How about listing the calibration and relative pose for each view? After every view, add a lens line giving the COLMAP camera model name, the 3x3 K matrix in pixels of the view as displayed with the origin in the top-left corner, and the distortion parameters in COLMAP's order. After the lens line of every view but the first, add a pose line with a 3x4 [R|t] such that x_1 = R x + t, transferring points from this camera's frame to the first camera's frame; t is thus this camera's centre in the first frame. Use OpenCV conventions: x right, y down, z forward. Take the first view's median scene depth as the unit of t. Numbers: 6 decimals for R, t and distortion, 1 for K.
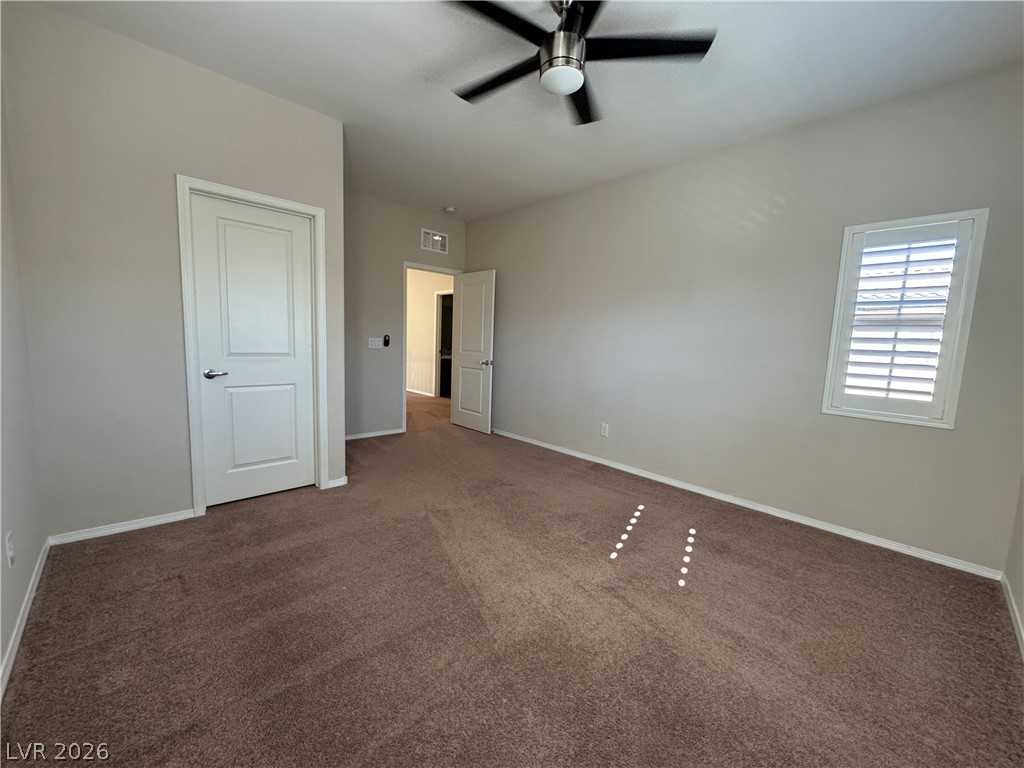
lens RADIAL K [[407.7, 0, 512.0], [0, 407.7, 384.0], [0, 0, 1]] dist [-0.002312, -0.000135]
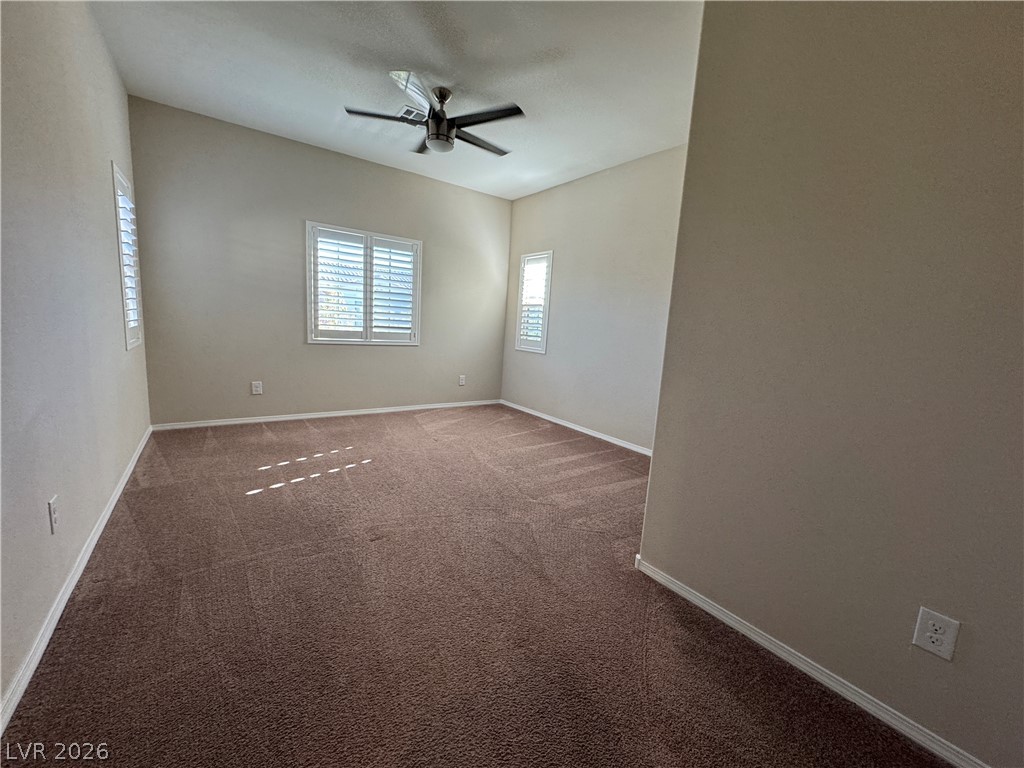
lens RADIAL K [[407.7, 0, 512.0], [0, 407.7, 384.0], [0, 0, 1]] dist [-0.002312, -0.000135]
pose [[-0.985261, -0.123430, 0.118434, -0.331079], [-0.089487, 0.961966, 0.258097, -0.208469], [-0.145786, 0.243694, -0.958832, 1.975955]]
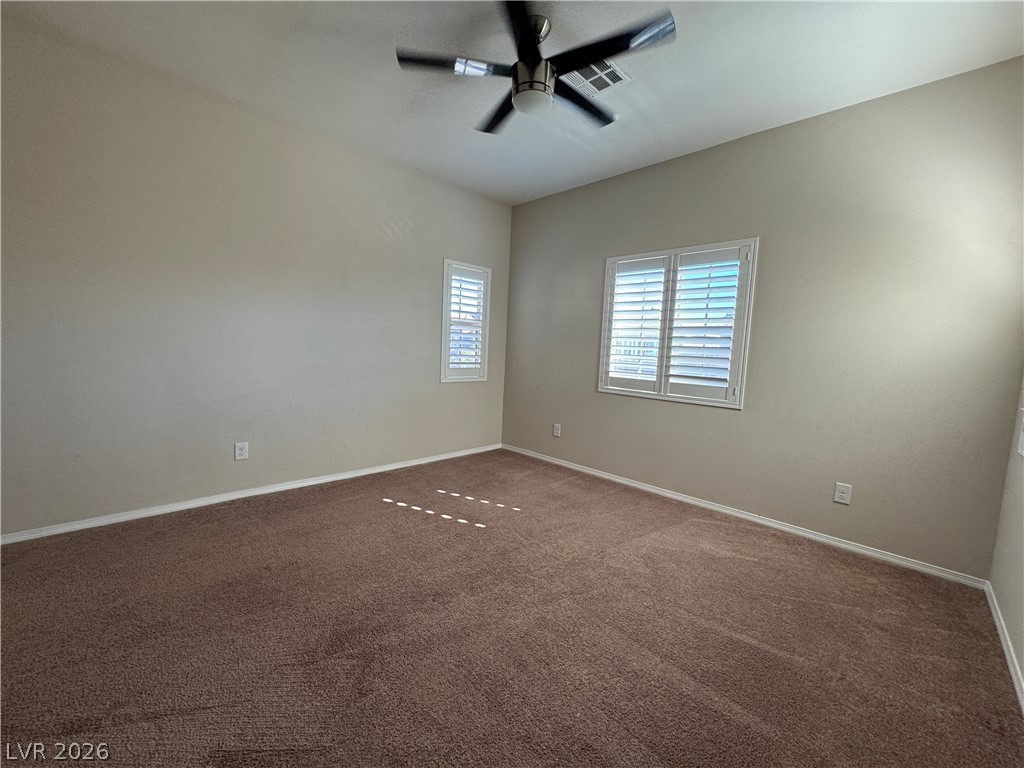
lens RADIAL K [[407.7, 0, 512.0], [0, 407.7, 384.0], [0, 0, 1]] dist [-0.002312, -0.000135]
pose [[-0.021621, -0.134311, 0.990703, -0.765148], [0.063424, 0.988755, 0.135431, -0.116187], [-0.997752, 0.065762, -0.012860, 0.811894]]
